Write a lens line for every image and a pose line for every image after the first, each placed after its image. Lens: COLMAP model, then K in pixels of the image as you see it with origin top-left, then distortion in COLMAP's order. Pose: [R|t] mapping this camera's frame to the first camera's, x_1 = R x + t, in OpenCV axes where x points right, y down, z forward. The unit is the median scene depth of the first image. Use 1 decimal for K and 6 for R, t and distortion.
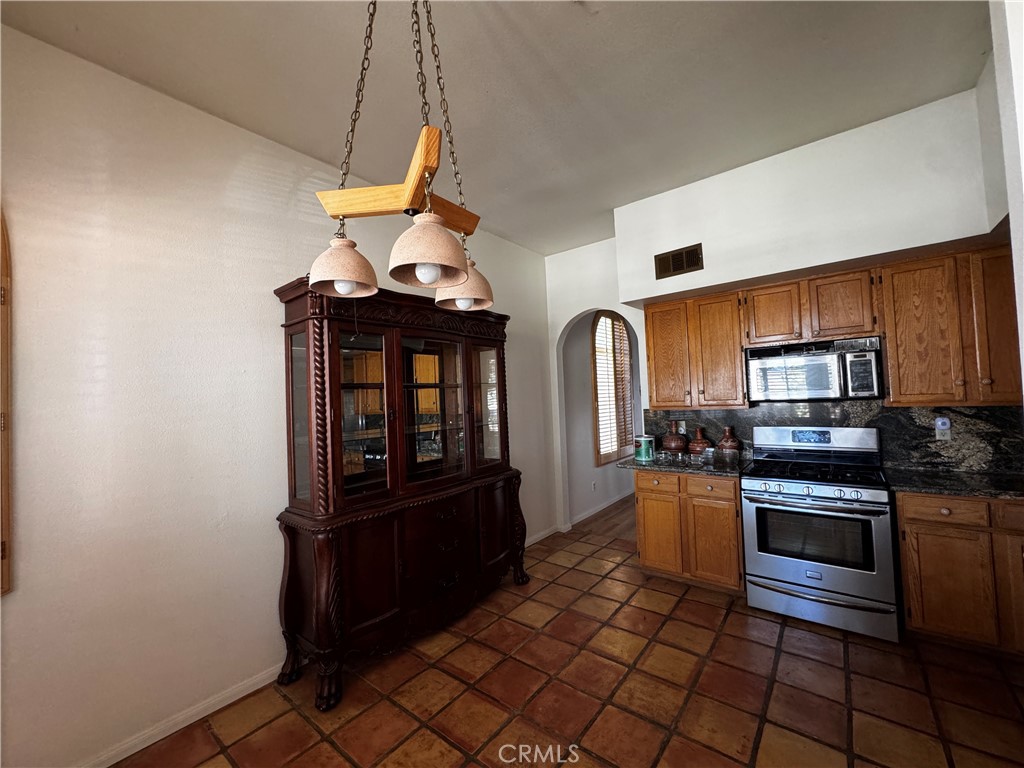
lens RADIAL K [[411.6, 0, 512.5], [0, 411.6, 385.6], [0, 0, 1]] dist [-0.001588, 0.000252]
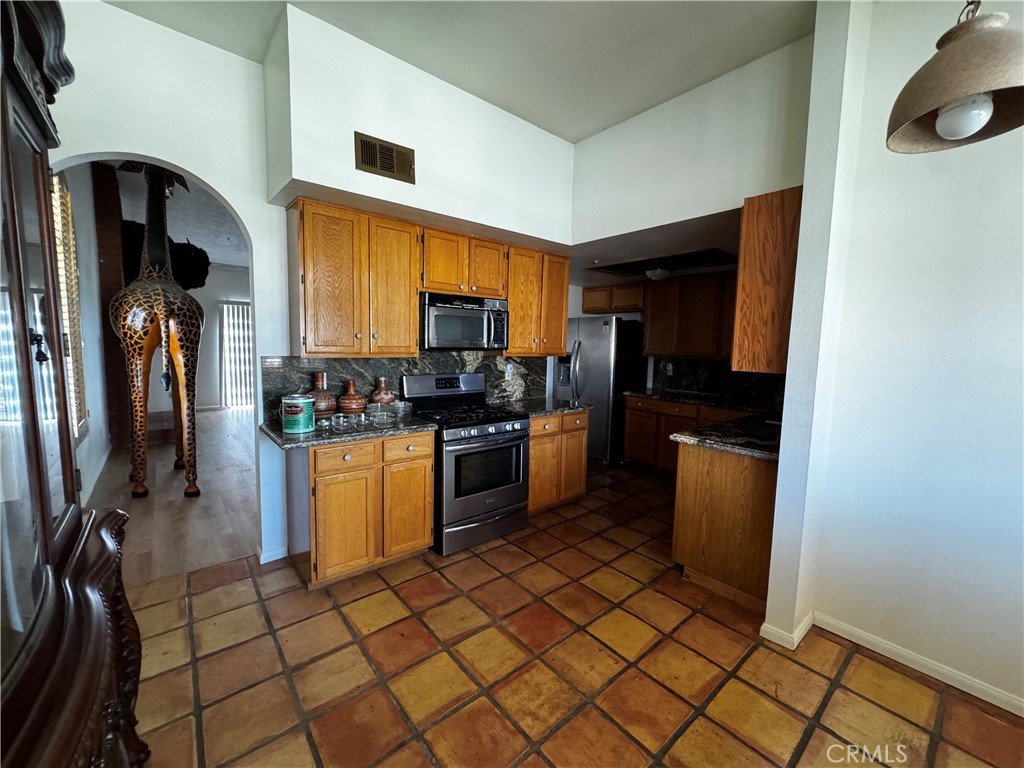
lens RADIAL K [[411.6, 0, 511.5], [0, 411.6, 383.5], [0, 0, 1]] dist [-0.001588, 0.000252]
pose [[0.196156, -0.054075, 0.979080, -0.363885], [-0.059957, 0.995949, 0.067019, 0.048800], [-0.978738, -0.071849, 0.192119, 0.726145]]
